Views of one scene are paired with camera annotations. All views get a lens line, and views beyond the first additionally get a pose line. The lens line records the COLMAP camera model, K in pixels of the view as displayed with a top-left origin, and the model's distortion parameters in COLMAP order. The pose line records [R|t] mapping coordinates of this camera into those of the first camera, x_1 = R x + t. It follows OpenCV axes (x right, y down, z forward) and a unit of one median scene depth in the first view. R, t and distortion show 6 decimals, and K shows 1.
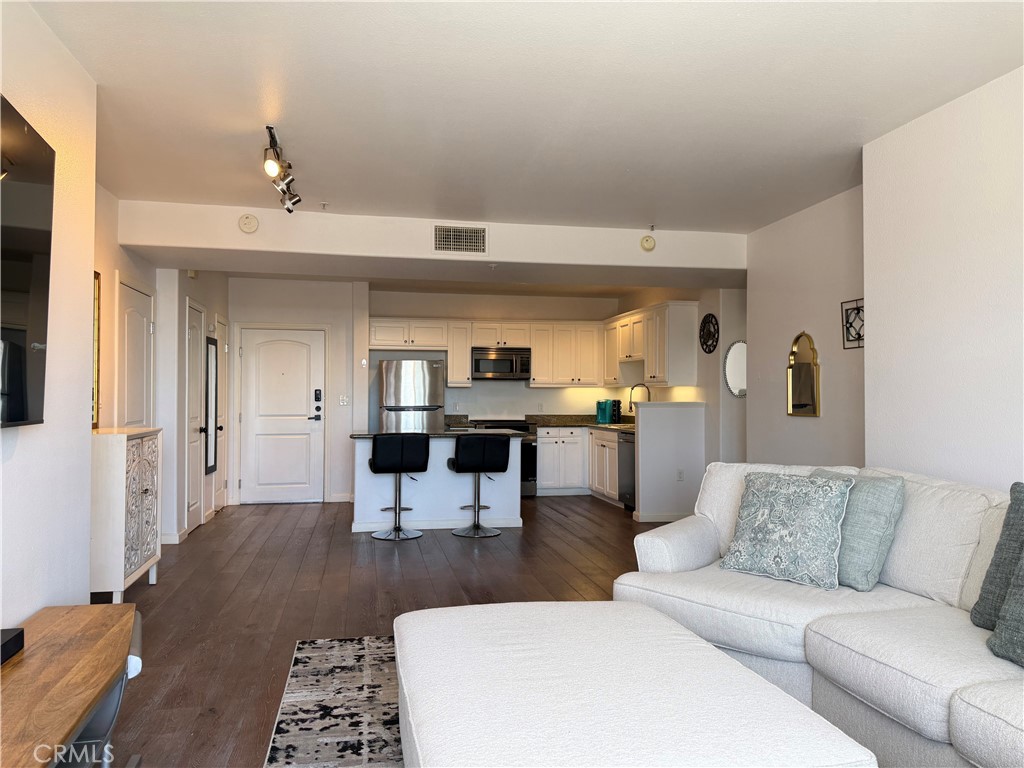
lens RADIAL K [[727.8, 0, 510.9], [0, 727.8, 389.1], [0, 0, 1]] dist [0.085984, -0.001176]
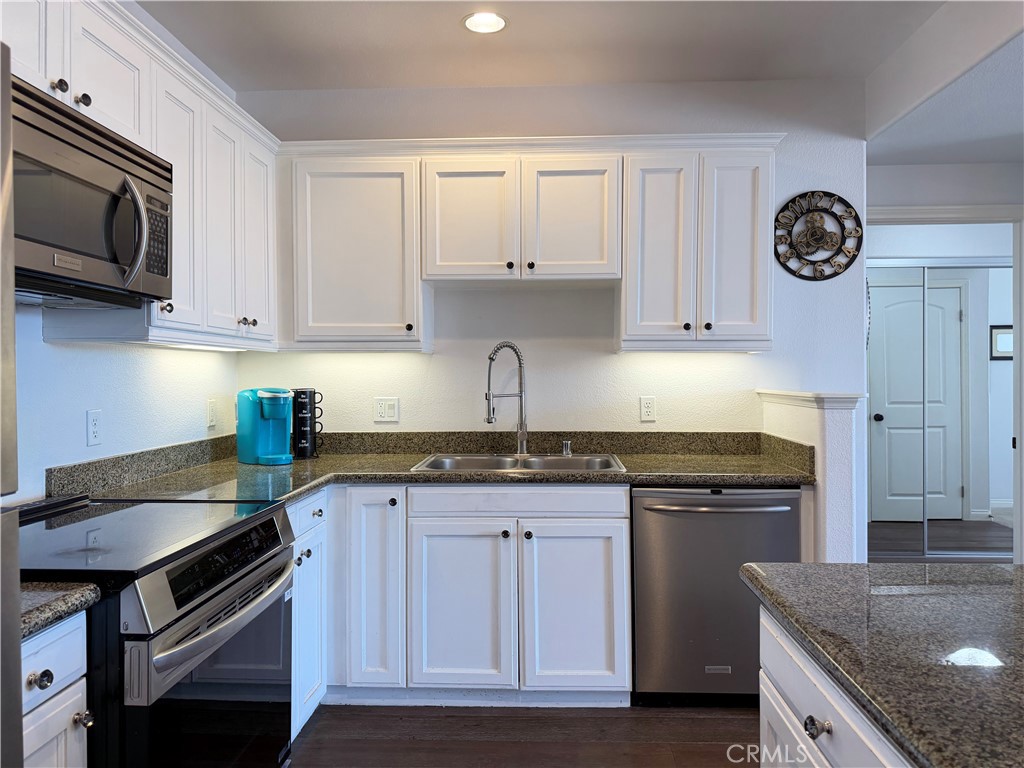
lens RADIAL K [[727.8, 0, 513.9], [0, 727.8, 379.6], [0, 0, 1]] dist [0.085984, -0.001176]
pose [[0.241198, -0.010020, 0.970424, -0.165263], [-0.005190, 0.999919, 0.011615, 0.005636], [-0.970462, -0.007838, 0.241127, 0.833677]]
